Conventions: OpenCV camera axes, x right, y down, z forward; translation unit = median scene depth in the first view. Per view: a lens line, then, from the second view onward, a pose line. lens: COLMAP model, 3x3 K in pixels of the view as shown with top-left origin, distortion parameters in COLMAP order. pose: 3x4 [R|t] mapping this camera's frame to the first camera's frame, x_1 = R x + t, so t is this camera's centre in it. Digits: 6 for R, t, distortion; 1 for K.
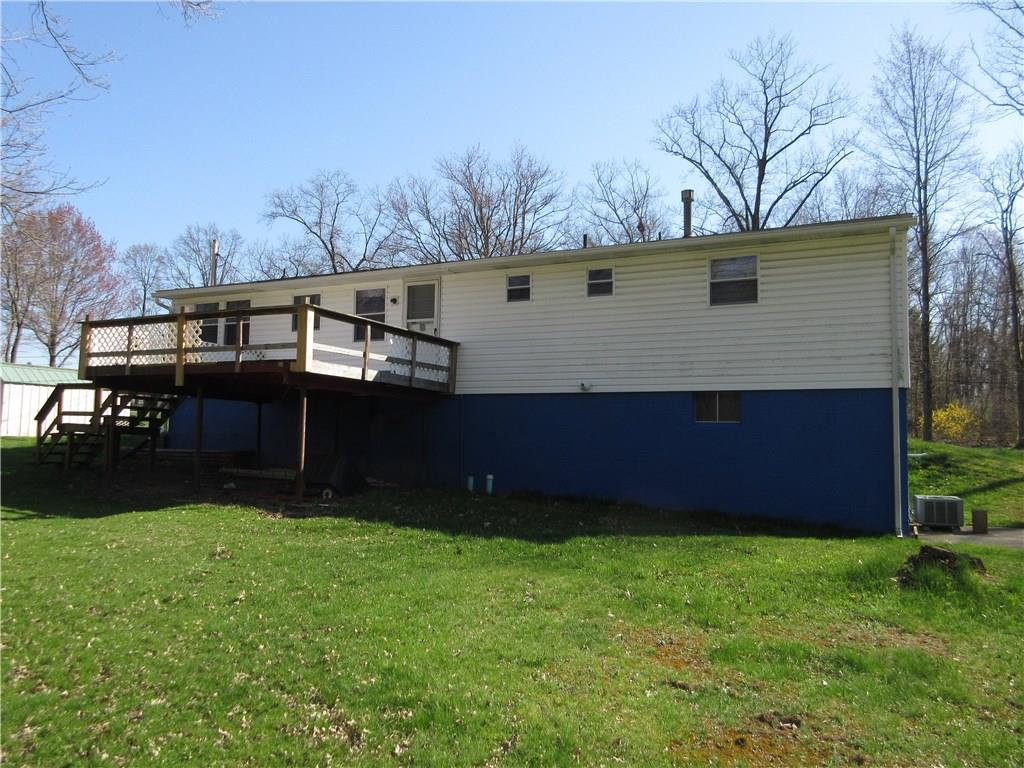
lens RADIAL K [[748.6, 0, 512.0], [0, 748.6, 384.0], [0, 0, 1]] dist [-0.010691, -0.006396]
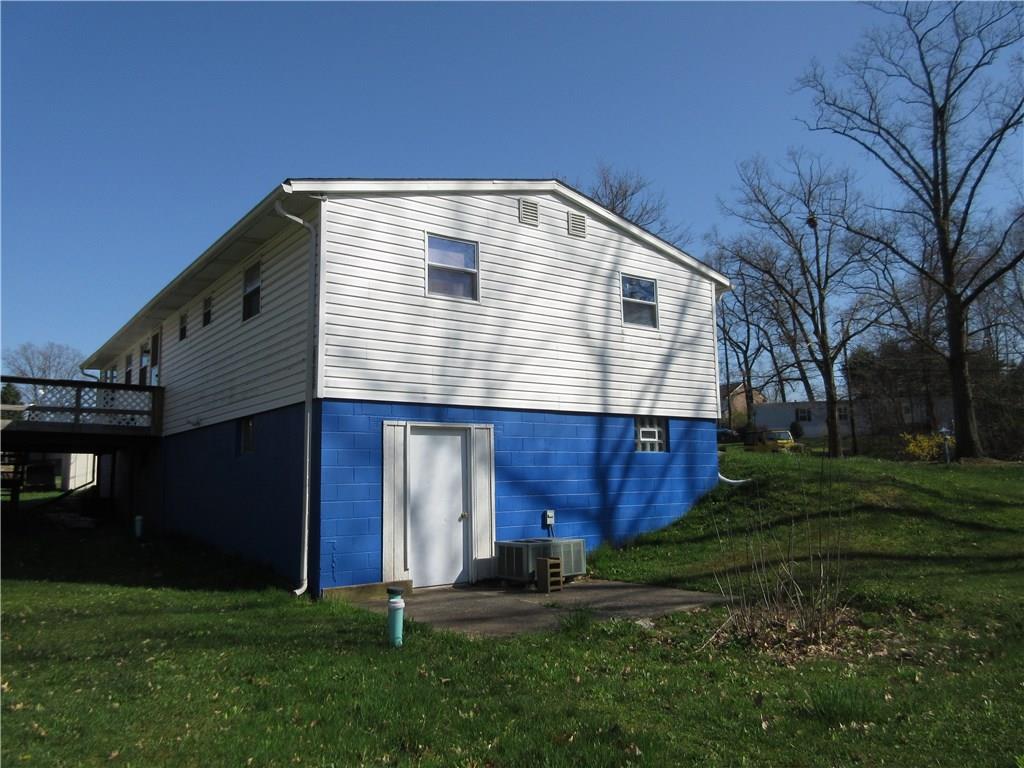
lens RADIAL K [[748.6, 0, 512.0], [0, 748.6, 384.0], [0, 0, 1]] dist [-0.010691, -0.006396]
pose [[0.884008, -0.096079, -0.457491, 0.748543], [0.067795, 0.994654, -0.077890, 0.049293], [0.462529, 0.037839, 0.885796, 0.295481]]
